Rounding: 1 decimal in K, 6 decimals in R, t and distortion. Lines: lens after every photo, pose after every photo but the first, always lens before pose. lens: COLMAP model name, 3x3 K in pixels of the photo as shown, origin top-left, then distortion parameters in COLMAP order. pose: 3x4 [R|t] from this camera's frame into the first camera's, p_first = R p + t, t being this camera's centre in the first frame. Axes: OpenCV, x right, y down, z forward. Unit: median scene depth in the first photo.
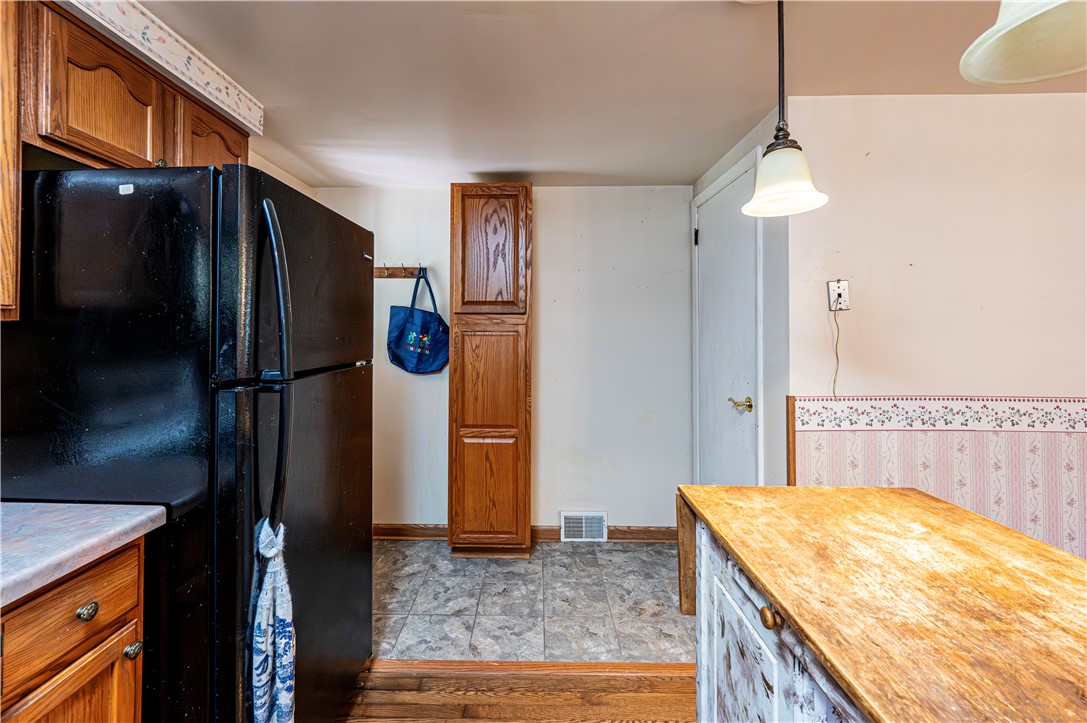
lens RADIAL K [[447.3, 0, 530.4], [0, 447.3, 324.9], [0, 0, 1]] dist [0.000825, 0.000431]
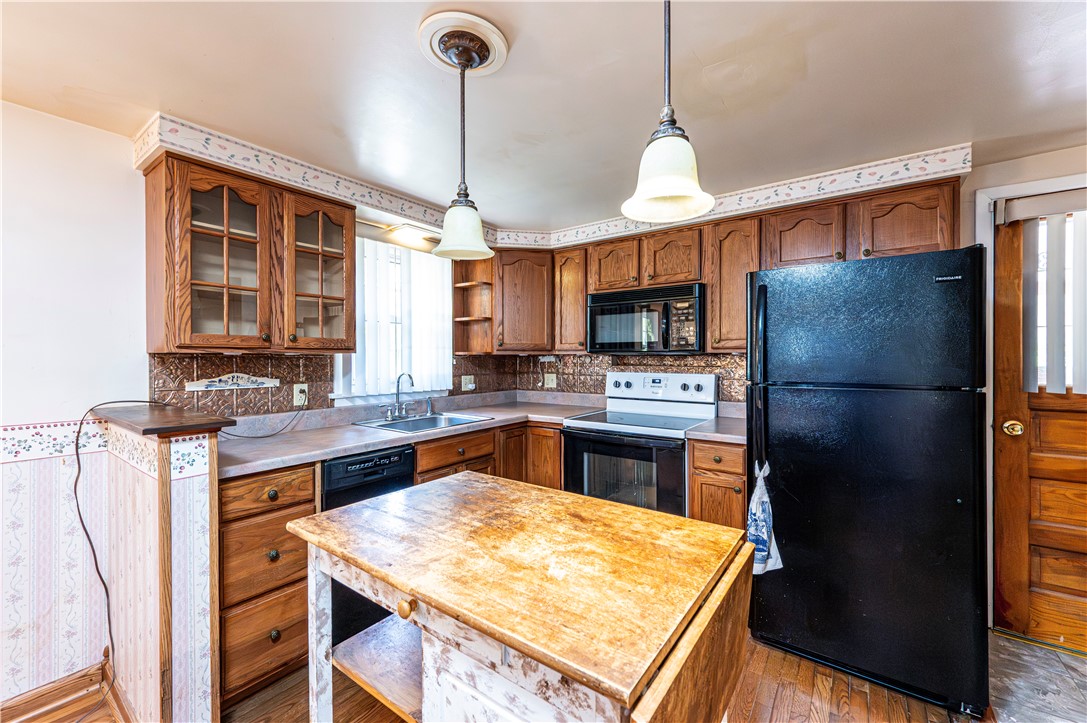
lens RADIAL K [[447.3, 0, 537.5], [0, 447.3, 357.1], [0, 0, 1]] dist [0.000825, 0.000431]
pose [[-0.588592, -0.000928, -0.808429, 0.885166], [0.012684, 0.999866, -0.010382, 0.014360], [0.808330, -0.016365, -0.588502, 0.824903]]
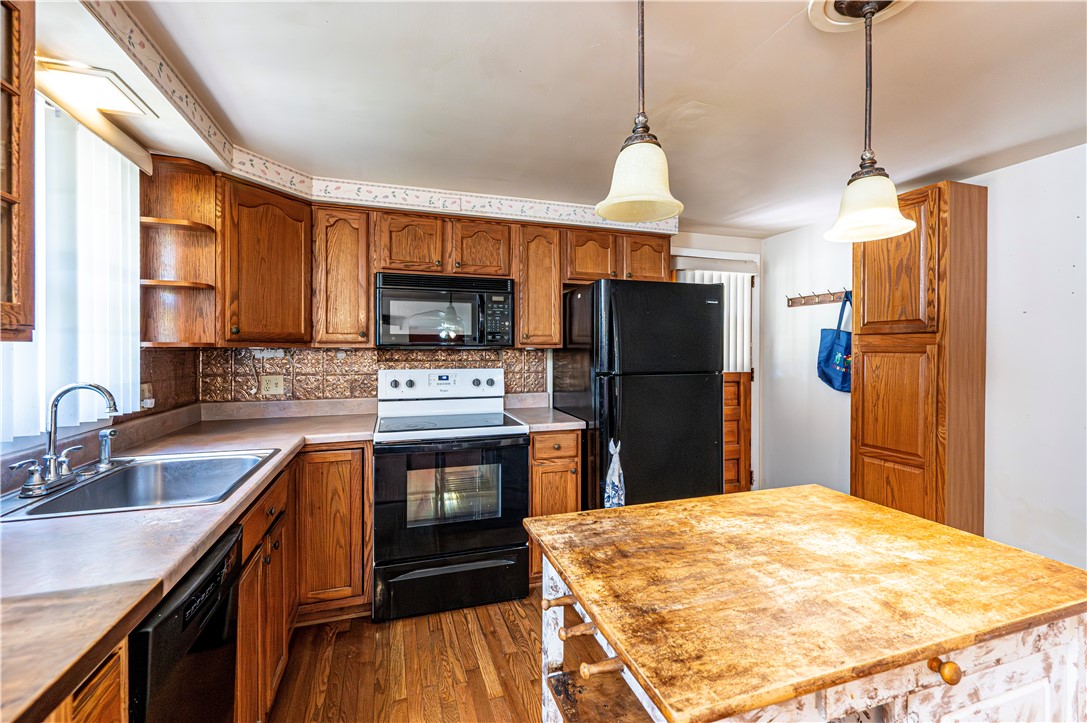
lens RADIAL K [[447.3, 0, 540.0], [0, 447.3, 351.2], [0, 0, 1]] dist [0.000825, 0.000431]
pose [[0.329699, -0.000565, -0.944086, 0.825705], [0.013725, 0.999897, 0.004195, -0.001809], [0.943986, -0.014341, 0.329673, -0.035632]]
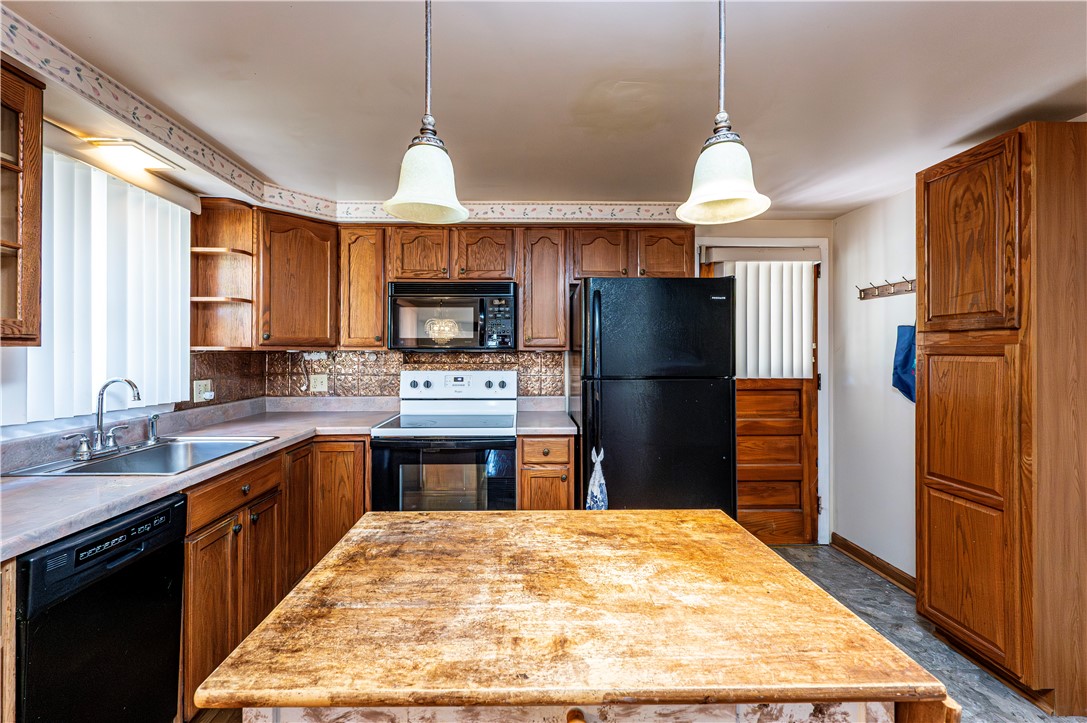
lens RADIAL K [[447.3, 0, 531.6], [0, 447.3, 361.0], [0, 0, 1]] dist [0.000825, 0.000431]
pose [[0.040146, 0.014916, -0.999083, 0.901375], [0.014566, 0.999774, 0.015511, 0.003976], [0.999088, -0.015175, 0.039919, 0.377265]]
